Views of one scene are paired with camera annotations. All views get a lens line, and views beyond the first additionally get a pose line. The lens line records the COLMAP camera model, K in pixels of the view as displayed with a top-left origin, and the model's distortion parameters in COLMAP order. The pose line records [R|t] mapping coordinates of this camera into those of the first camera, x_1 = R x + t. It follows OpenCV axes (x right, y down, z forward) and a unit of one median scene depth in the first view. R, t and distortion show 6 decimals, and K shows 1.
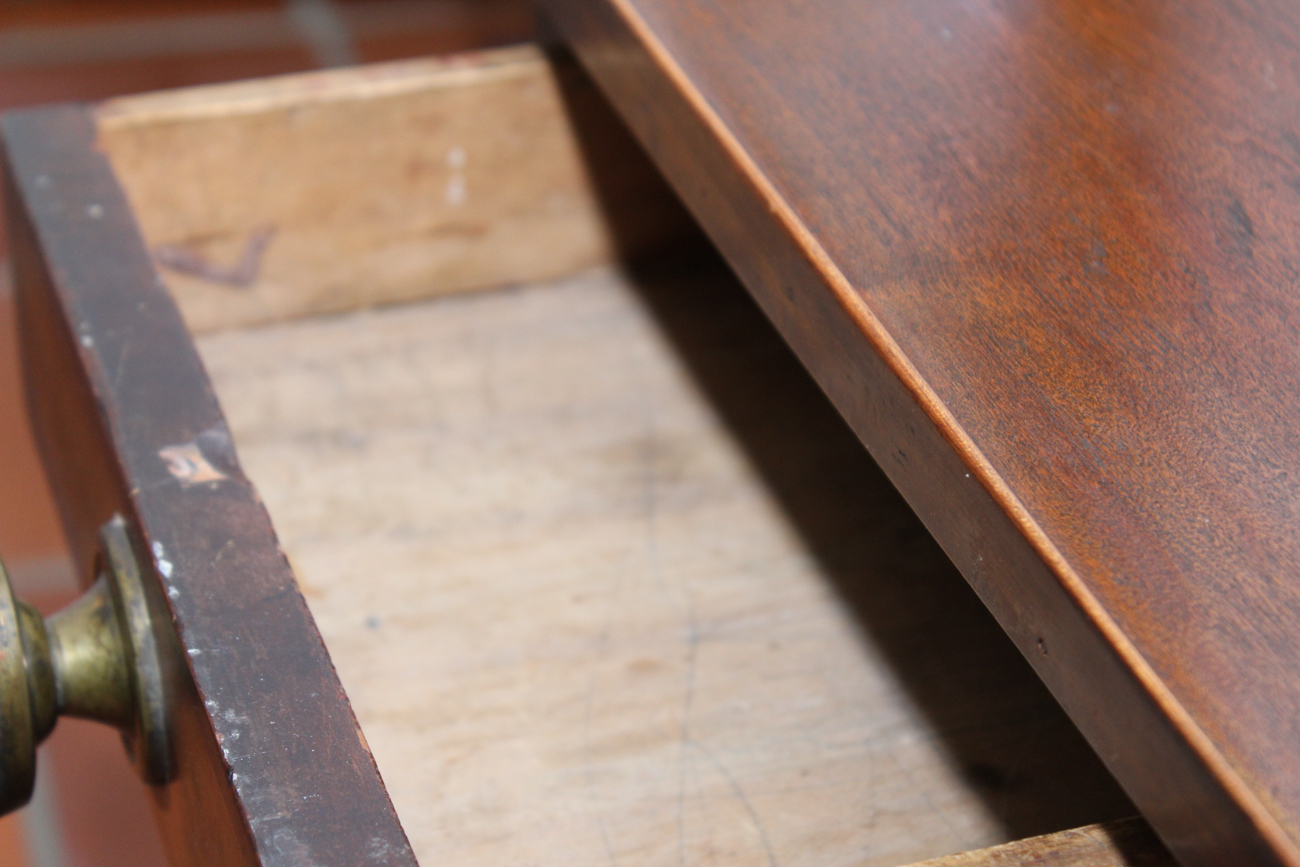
lens RADIAL K [[3154.7, 0, 643.9], [0, 3154.7, 436.1], [0, 0, 1]] dist [0.084226, 0.000000]
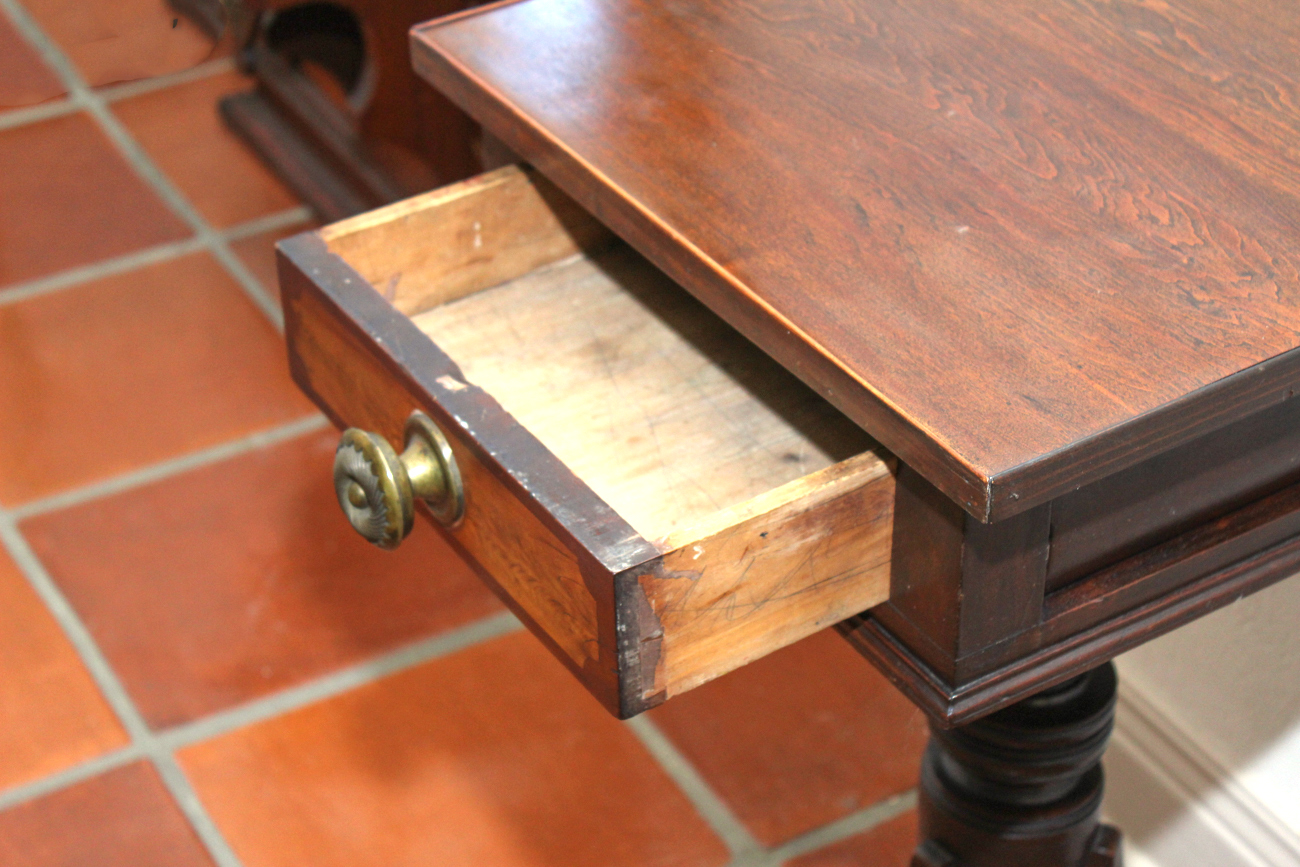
lens RADIAL K [[2900.7, 0, 653.2], [0, 2900.7, 432.7], [0, 0, 1]] dist [0.031461, 0.000000]
pose [[0.971577, -0.170798, 0.163908, -0.342062], [0.164371, 0.985021, 0.052107, -0.040792], [-0.170353, -0.023684, 0.985099, -1.111492]]
